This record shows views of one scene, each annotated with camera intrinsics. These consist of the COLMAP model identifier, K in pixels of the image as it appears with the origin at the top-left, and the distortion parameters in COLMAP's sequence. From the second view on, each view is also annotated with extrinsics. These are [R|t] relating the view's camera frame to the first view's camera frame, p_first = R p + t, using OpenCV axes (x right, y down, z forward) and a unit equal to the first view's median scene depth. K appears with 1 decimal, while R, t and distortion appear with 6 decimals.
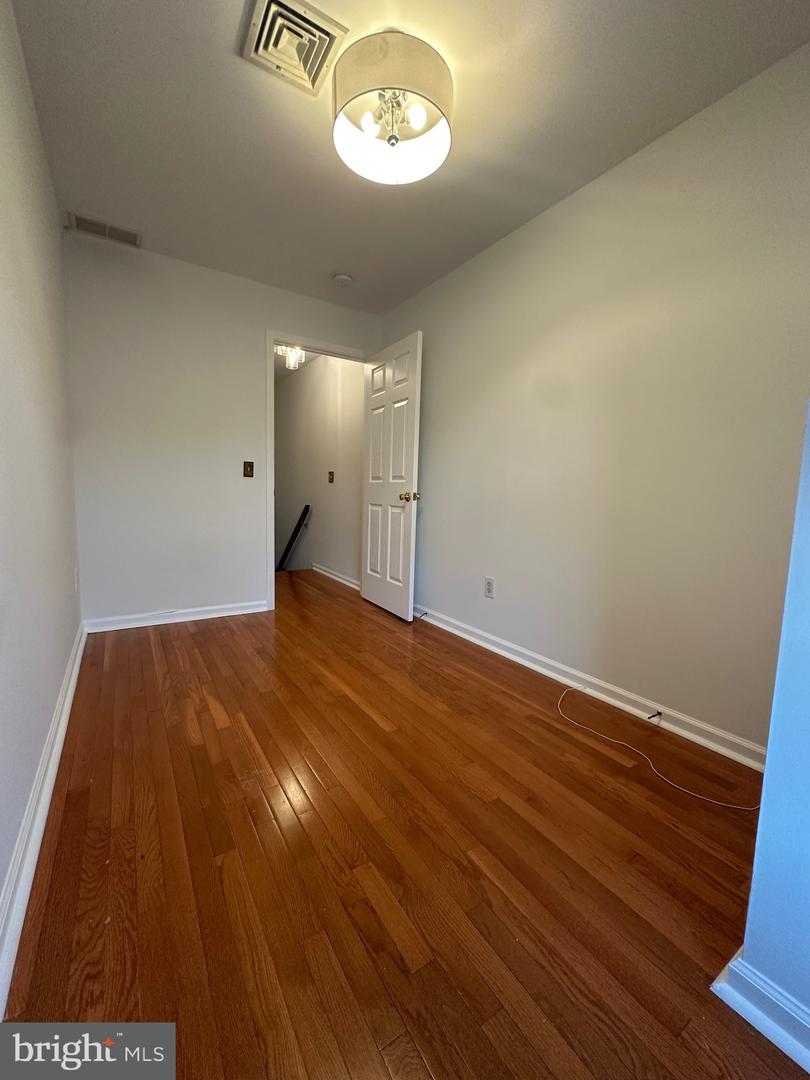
lens RADIAL K [[429.8, 0, 405.0], [0, 429.8, 540.0], [0, 0, 1]] dist [-0.002450, 0.000111]
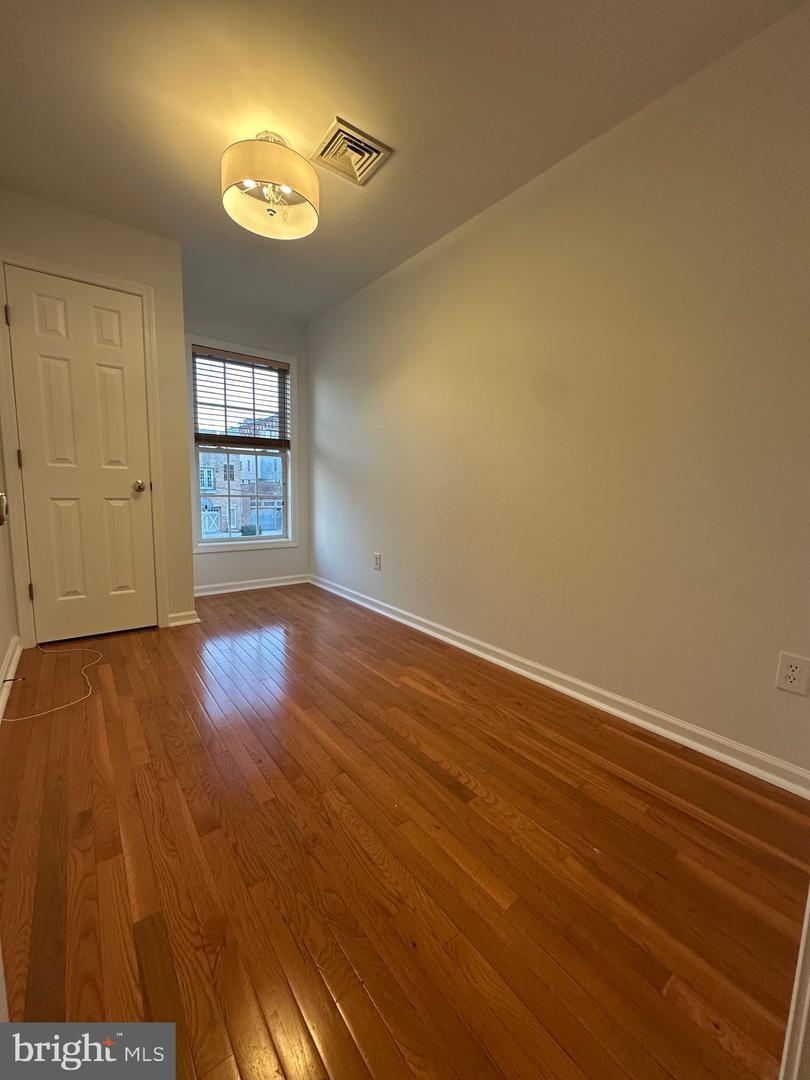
lens RADIAL K [[429.8, 0, 405.0], [0, 429.8, 540.0], [0, 0, 1]] dist [-0.002450, 0.000111]
pose [[-0.995488, -0.041543, -0.085310, -0.265212], [-0.060149, 0.971630, 0.228731, -0.219129], [0.073387, 0.232830, -0.969745, 1.861226]]
